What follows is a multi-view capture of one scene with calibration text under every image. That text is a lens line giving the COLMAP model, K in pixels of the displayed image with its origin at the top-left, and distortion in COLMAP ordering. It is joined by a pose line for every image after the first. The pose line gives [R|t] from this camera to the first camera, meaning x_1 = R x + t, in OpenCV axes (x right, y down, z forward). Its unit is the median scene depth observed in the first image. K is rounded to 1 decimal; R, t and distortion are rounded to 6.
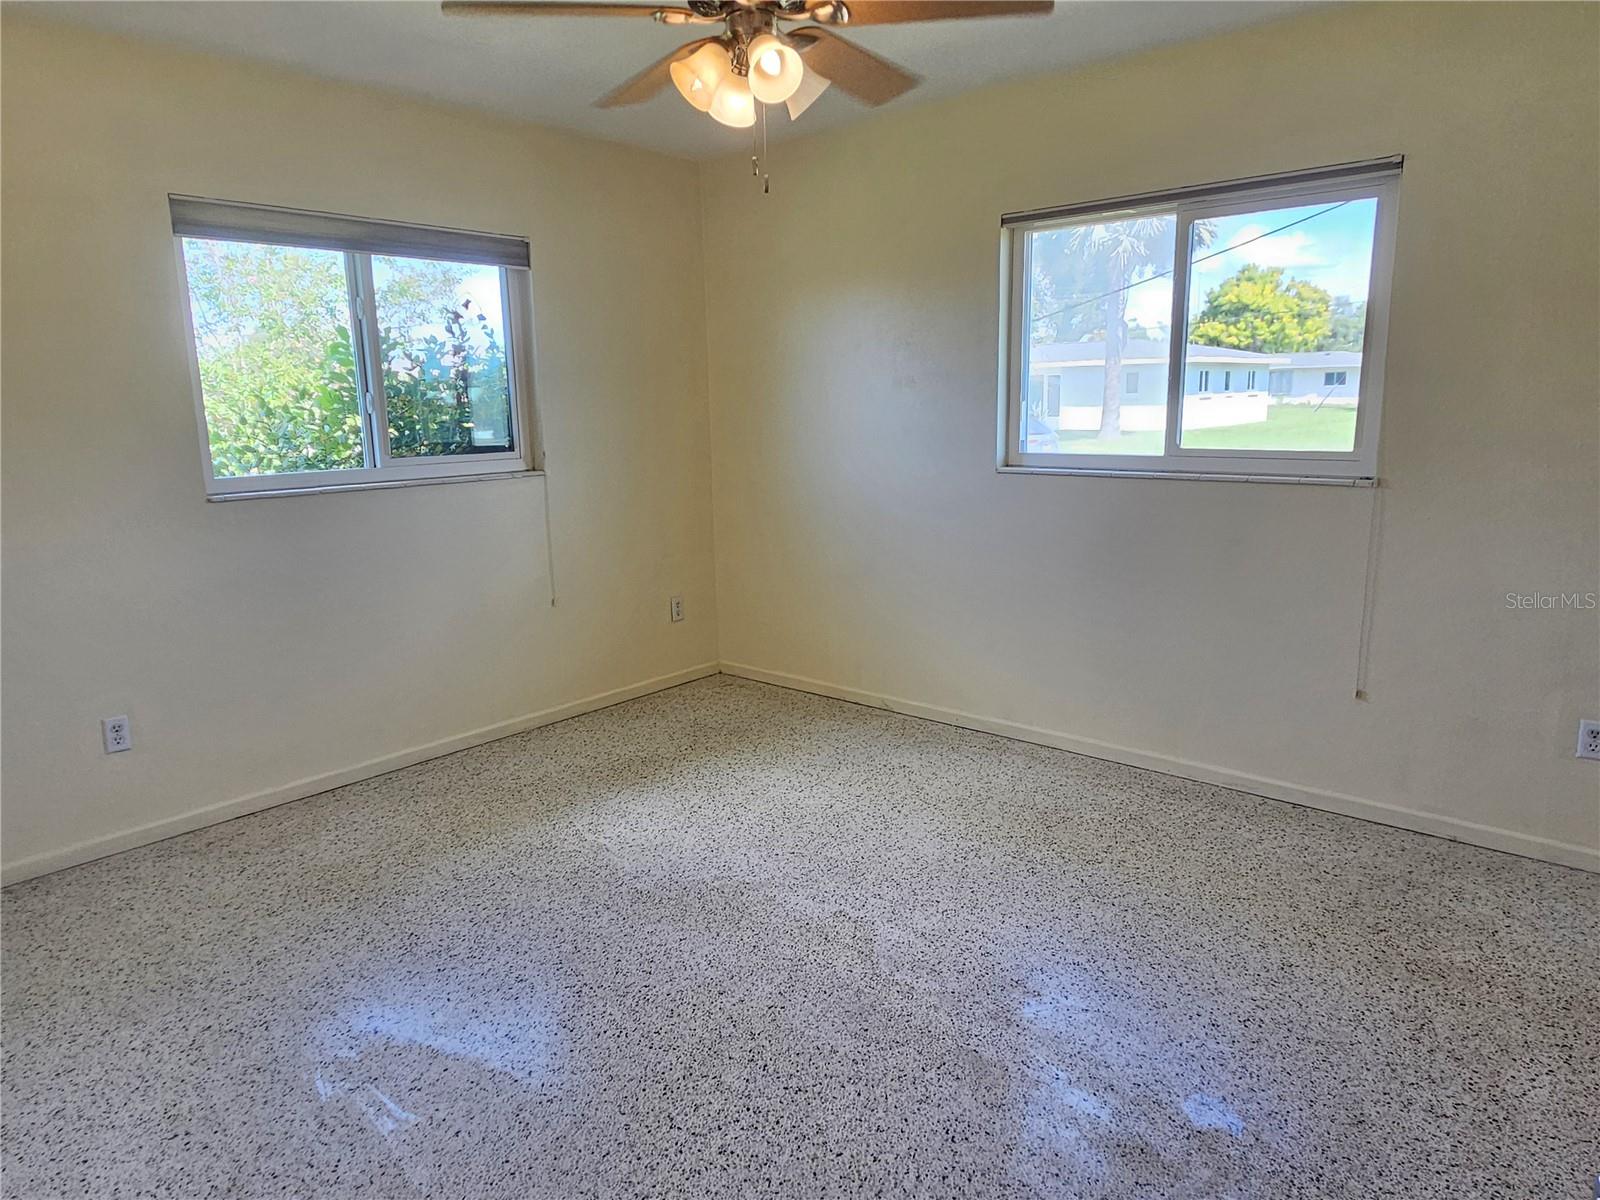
lens RADIAL K [[1005.5, 0, 799.9], [0, 1005.5, 599.6], [0, 0, 1]] dist [-0.004557, 0.007061]
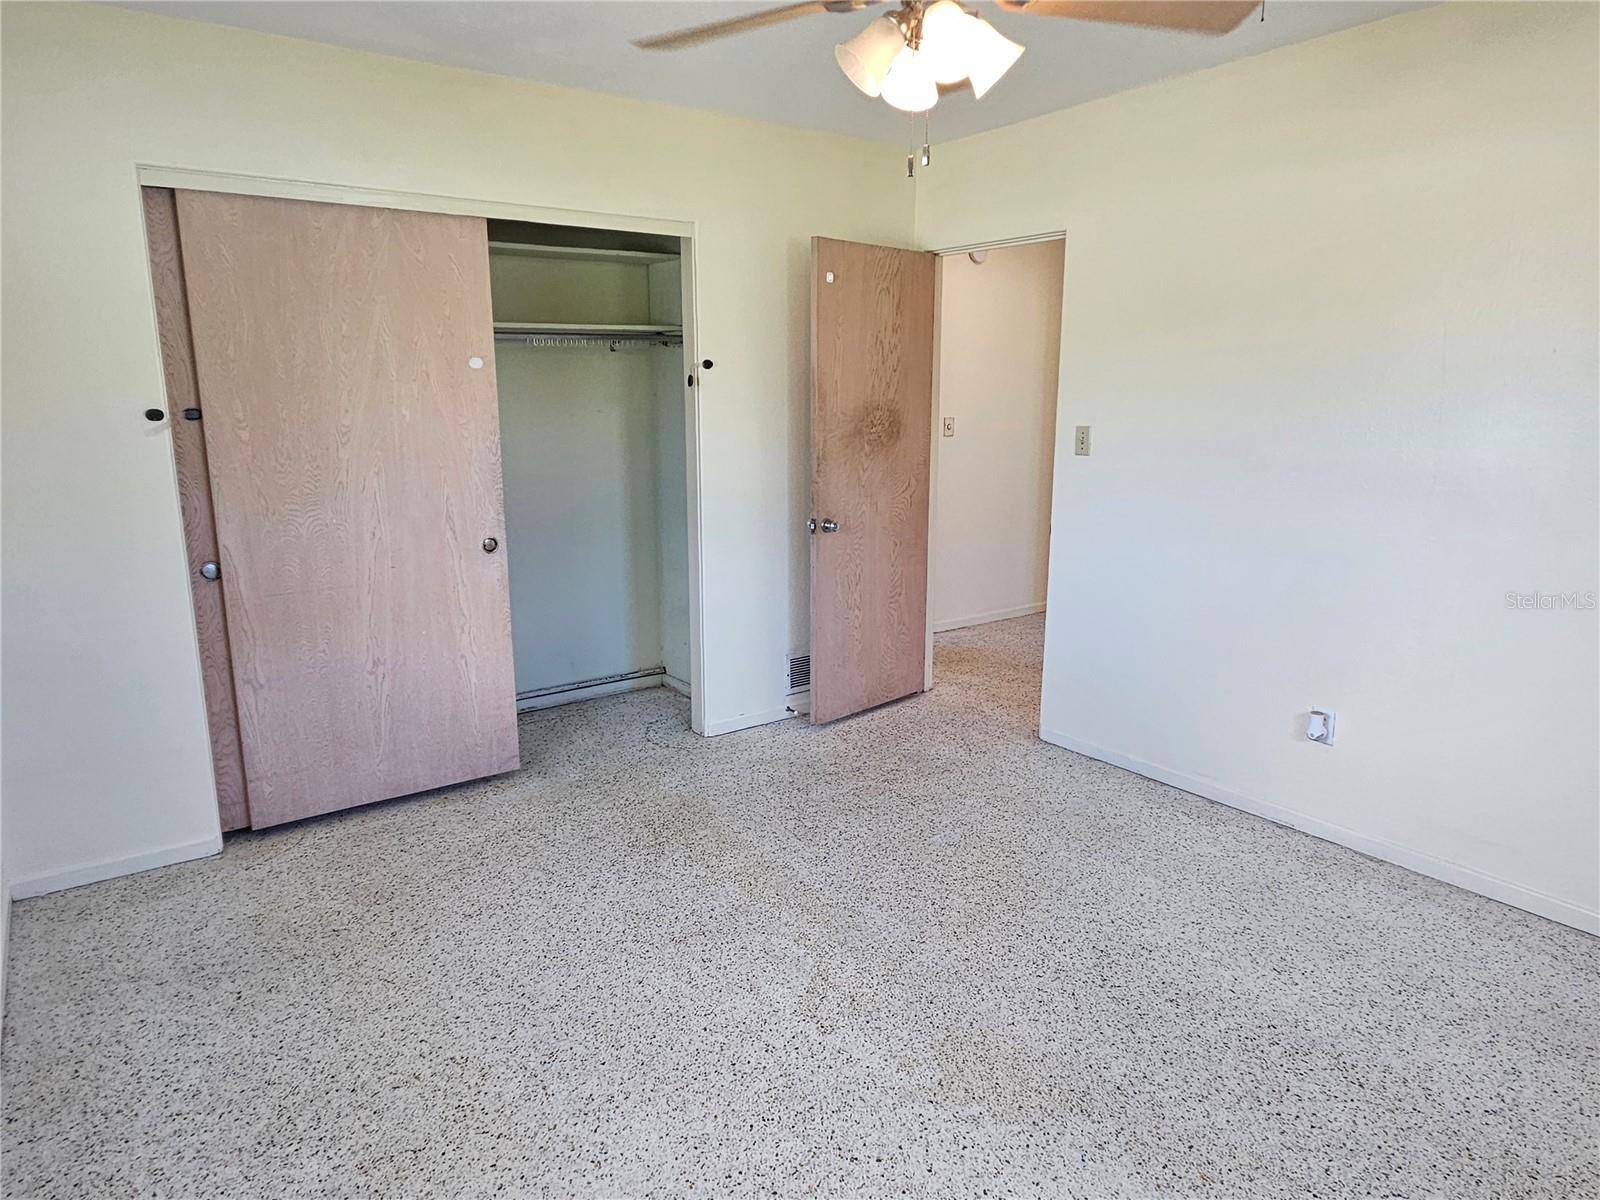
lens RADIAL K [[1005.5, 0, 799.8], [0, 1005.5, 600.0], [0, 0, 1]] dist [-0.004557, 0.007061]
pose [[-0.973568, -0.024583, 0.227070, -0.126743], [0.066676, 0.920292, 0.385508, -0.362636], [-0.218447, 0.390458, -0.894328, 1.685316]]
